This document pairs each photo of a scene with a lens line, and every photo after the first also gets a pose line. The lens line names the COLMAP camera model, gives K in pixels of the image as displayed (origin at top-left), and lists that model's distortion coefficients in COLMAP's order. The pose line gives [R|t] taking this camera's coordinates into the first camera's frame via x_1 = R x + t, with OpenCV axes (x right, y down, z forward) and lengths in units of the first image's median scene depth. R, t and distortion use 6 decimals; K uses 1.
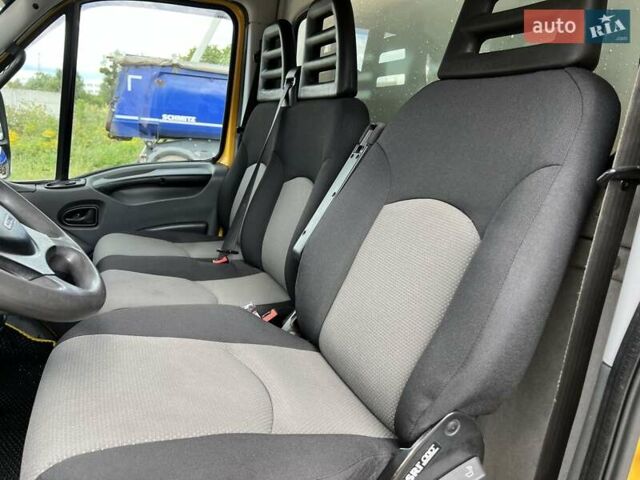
lens RADIAL K [[482.7, 0, 320.0], [0, 482.7, 240.0], [0, 0, 1]] dist [0.068730, -0.104546]
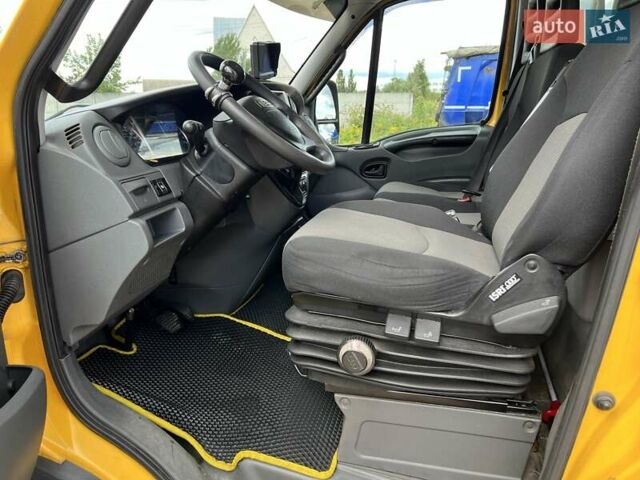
lens RADIAL K [[482.7, 0, 320.0], [0, 482.7, 240.0], [0, 0, 1]] dist [0.068730, -0.104546]
pose [[0.792779, 0.078779, -0.604396, 0.216650], [-0.069637, 0.996826, 0.038588, 0.104219], [0.605518, 0.011497, 0.795749, -0.160781]]
